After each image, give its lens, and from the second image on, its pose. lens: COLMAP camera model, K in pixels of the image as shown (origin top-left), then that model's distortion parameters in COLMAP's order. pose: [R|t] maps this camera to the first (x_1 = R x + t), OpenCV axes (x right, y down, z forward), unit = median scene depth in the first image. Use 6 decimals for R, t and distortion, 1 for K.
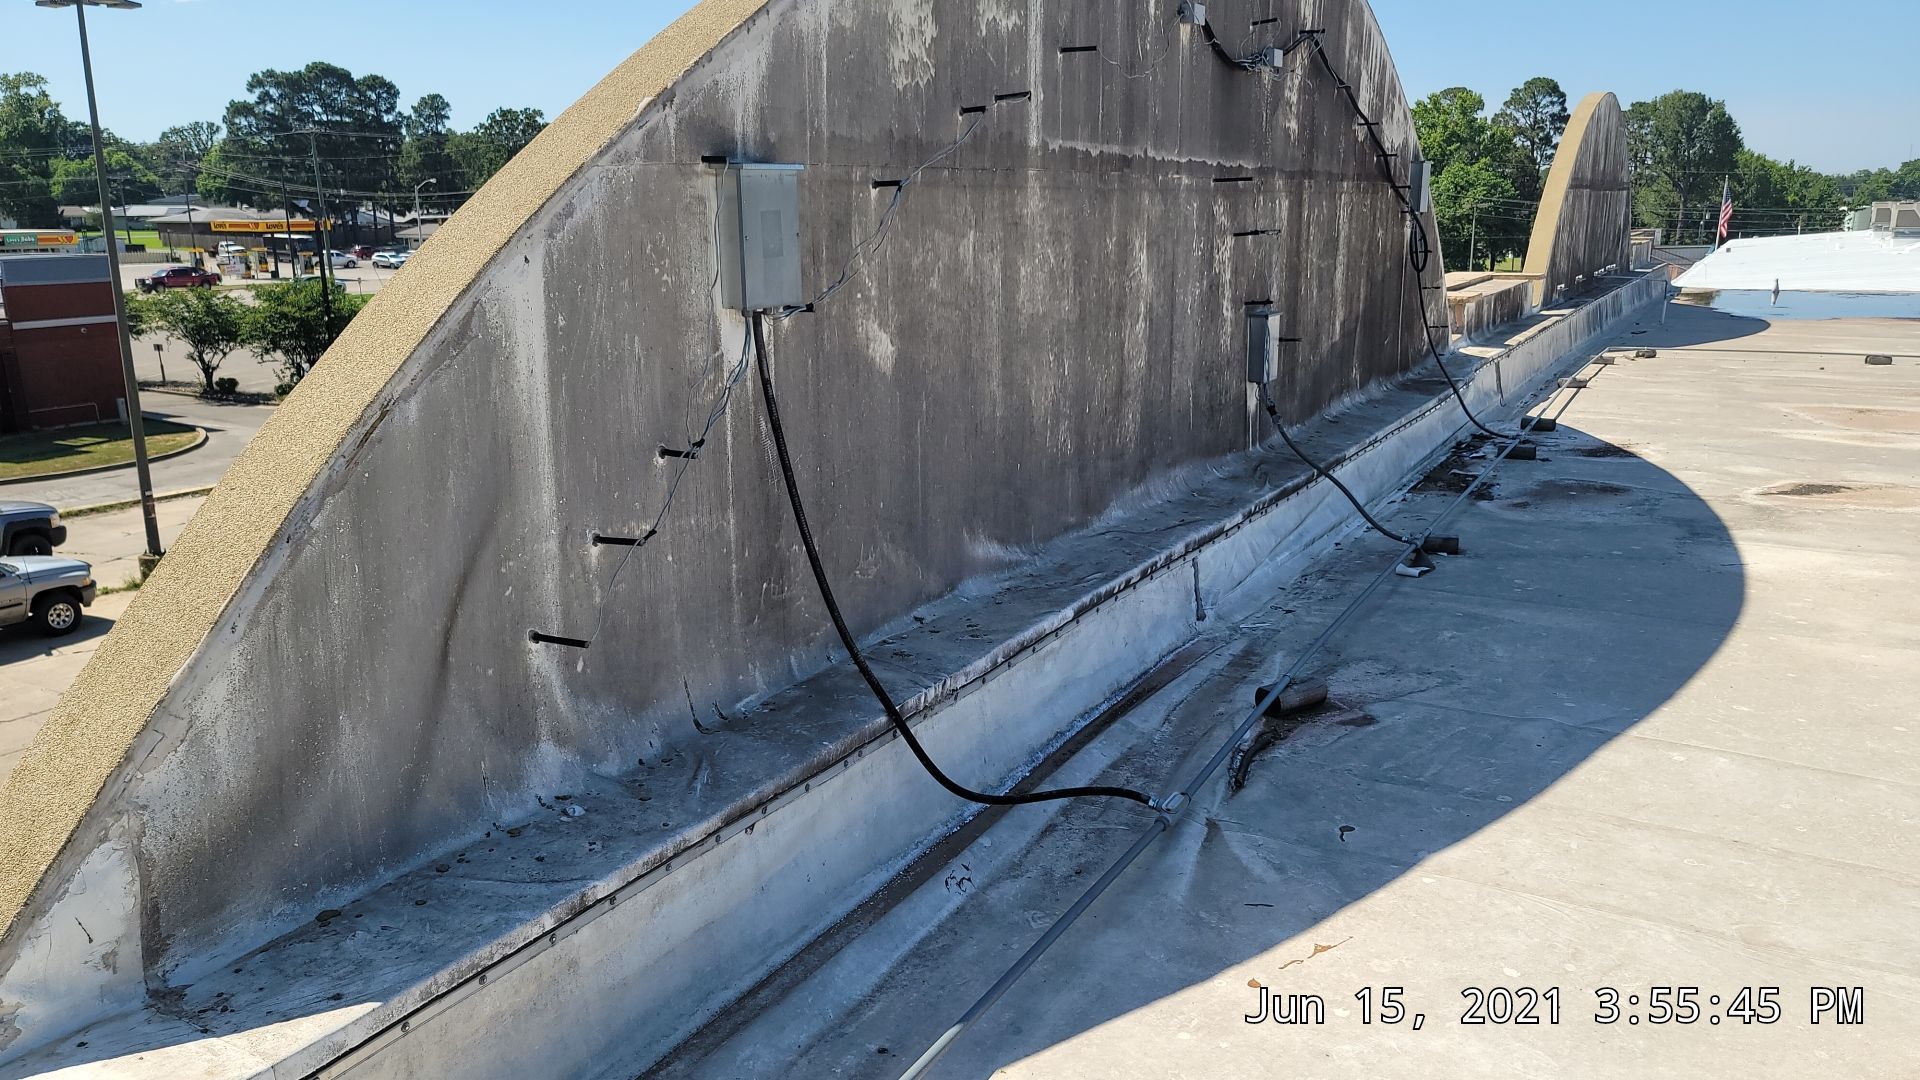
lens RADIAL K [[1422.1, 0, 963.8], [0, 1422.1, 537.9], [0, 0, 1]] dist [0.076552, -0.074655]
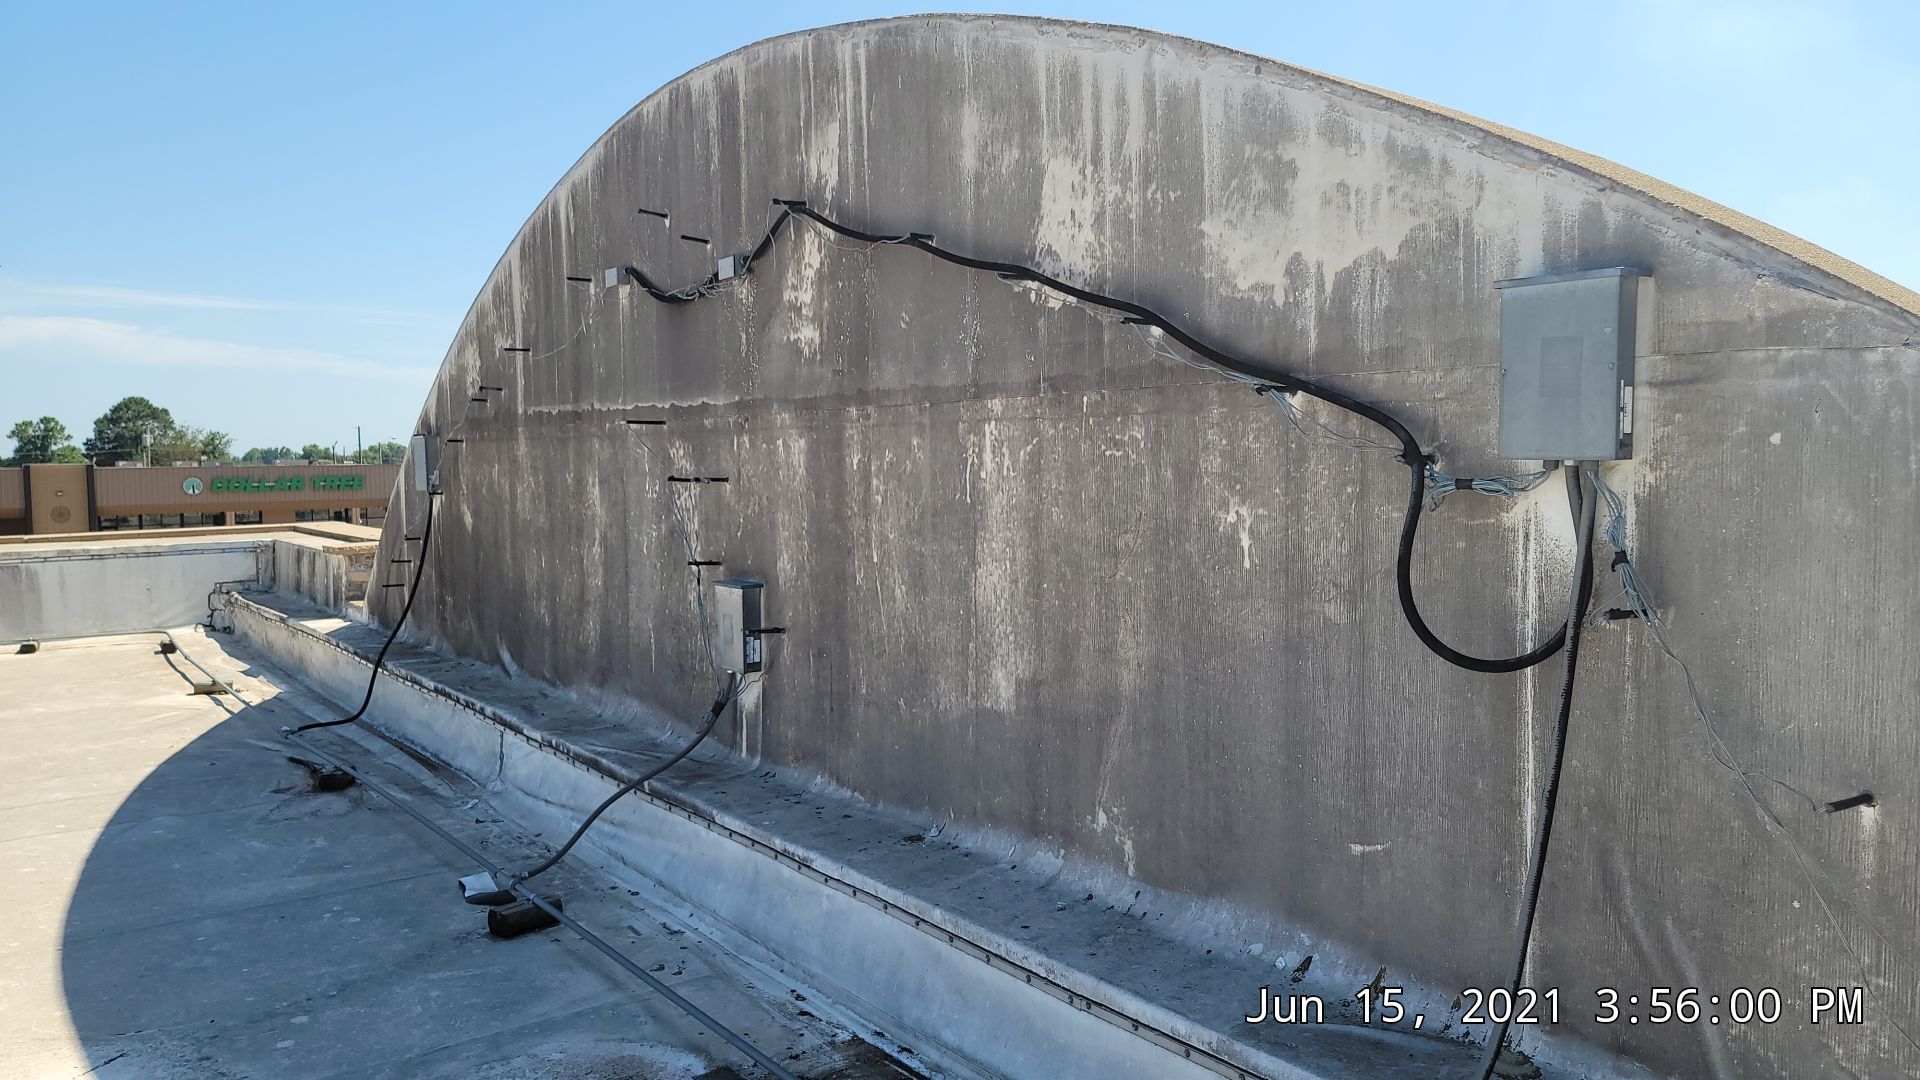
lens RADIAL K [[1422.1, 0, 963.8], [0, 1422.1, 537.9], [0, 0, 1]] dist [0.076552, -0.074655]
pose [[-0.432414, 0.065694, -0.899279, 1.136609], [-0.189012, 0.968580, 0.161642, -0.439783], [0.881642, 0.239871, -0.406410, 1.894283]]
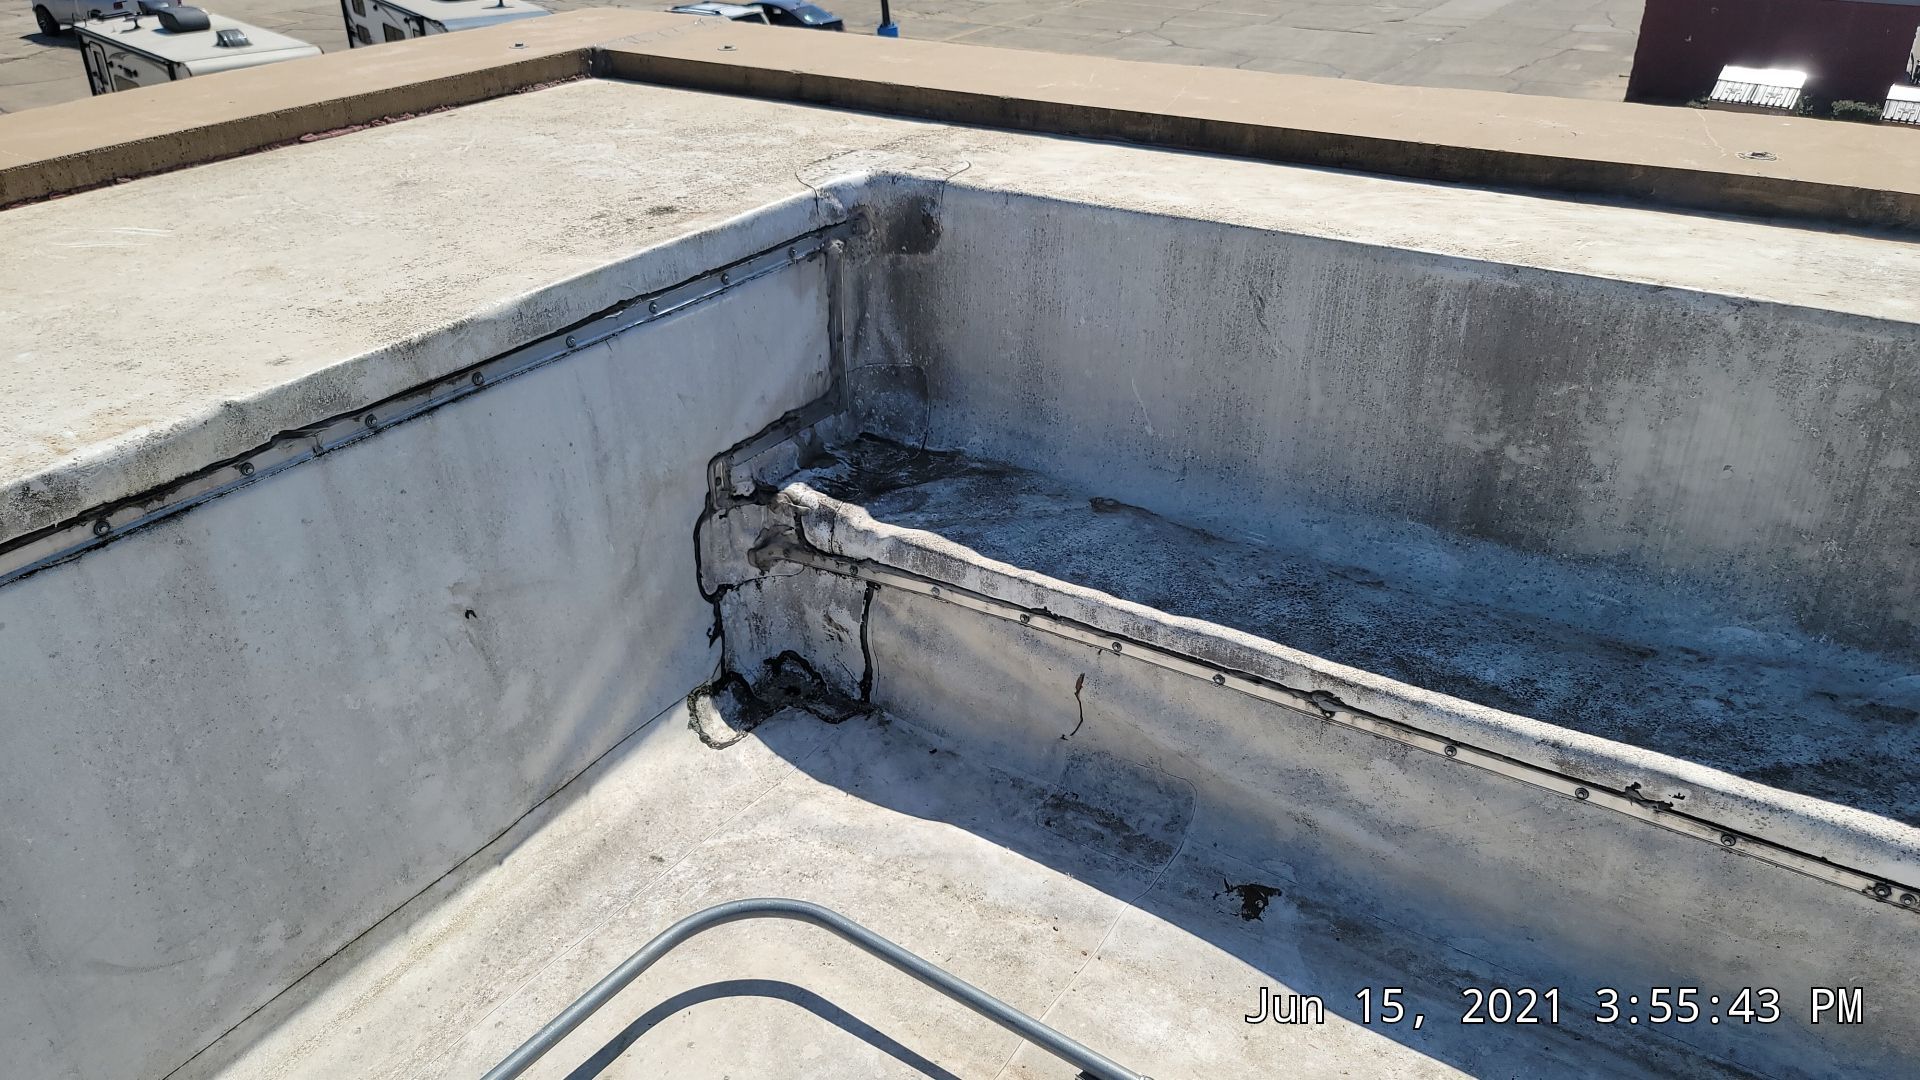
lens RADIAL K [[1422.1, 0, 963.8], [0, 1422.1, 537.9], [0, 0, 1]] dist [0.076552, -0.074655]
pose [[-0.055622, 0.473753, -0.878900, -0.089837], [-0.215843, 0.853742, 0.473852, 0.052940], [0.974843, 0.216061, 0.054769, -0.105961]]
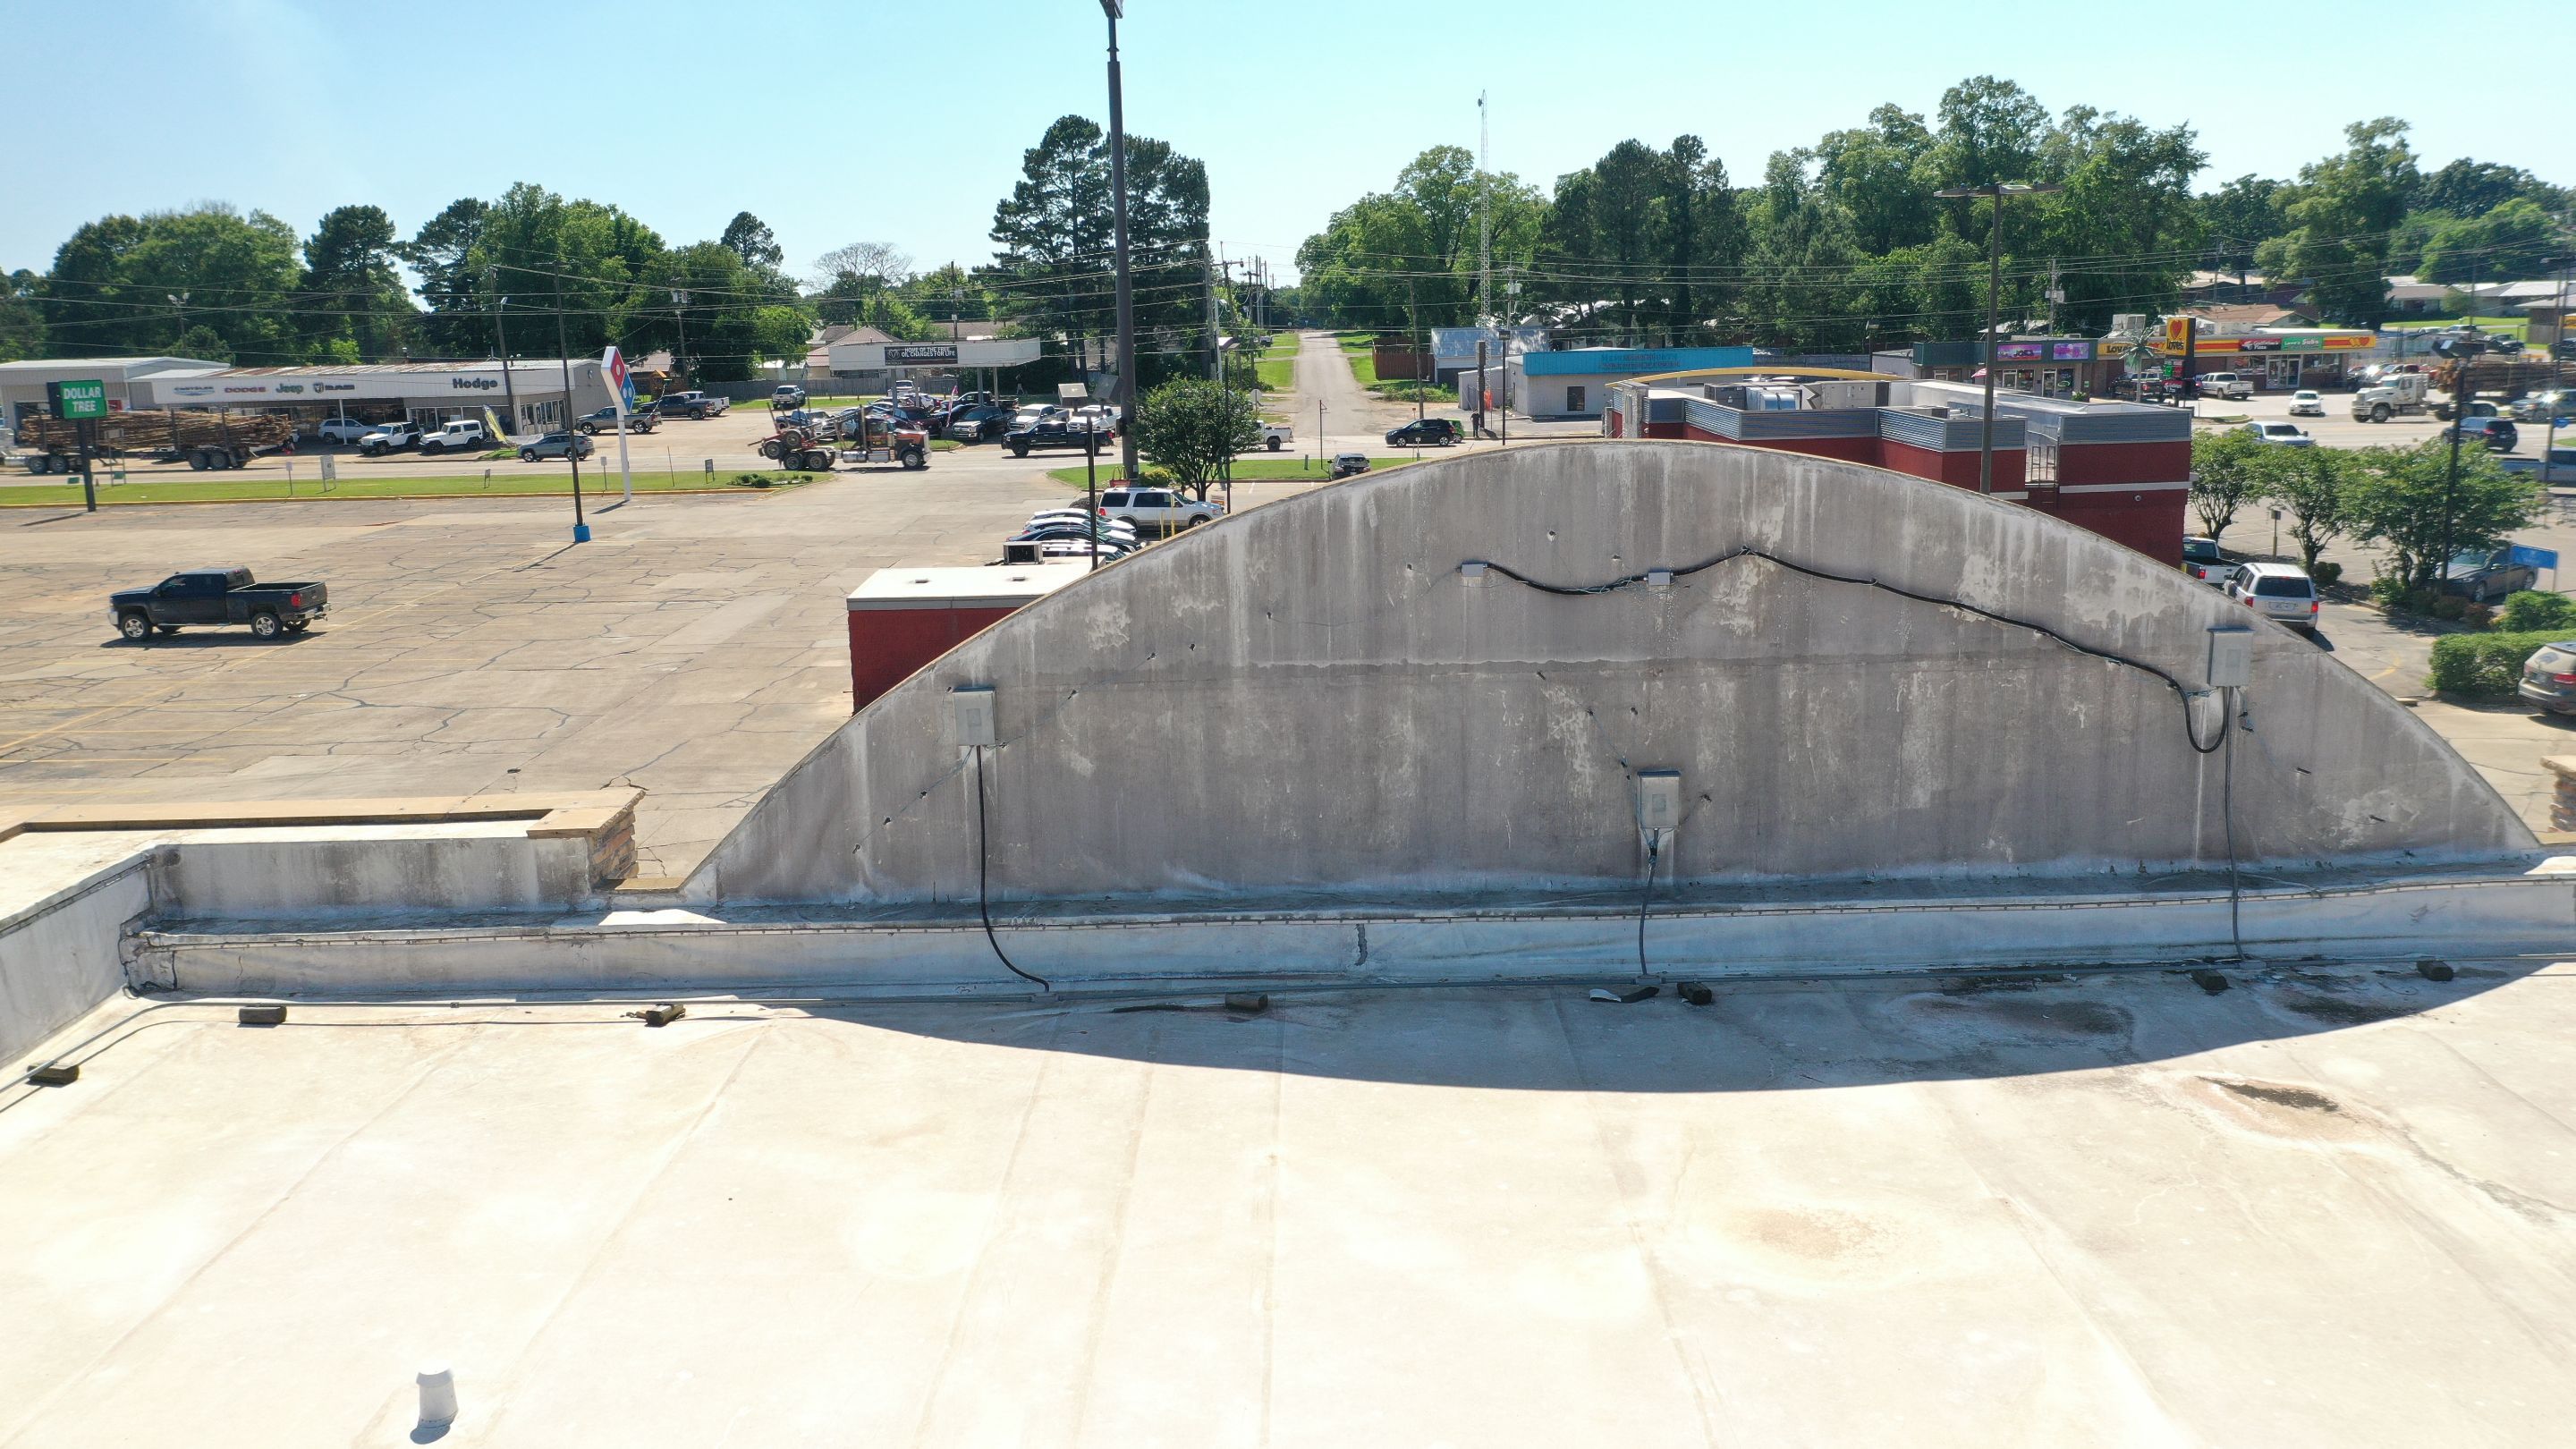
lens RADIAL K [[2031.1, 0, 1282.8], [0, 2031.1, 717.7], [0, 0, 1]] dist [0.003963, -0.000912]
pose [[0.481346, 0.169830, -0.859921, 2.071783], [-0.175994, 0.979797, 0.094991, -0.419196], [0.858681, 0.105617, 0.501510, -0.211120]]
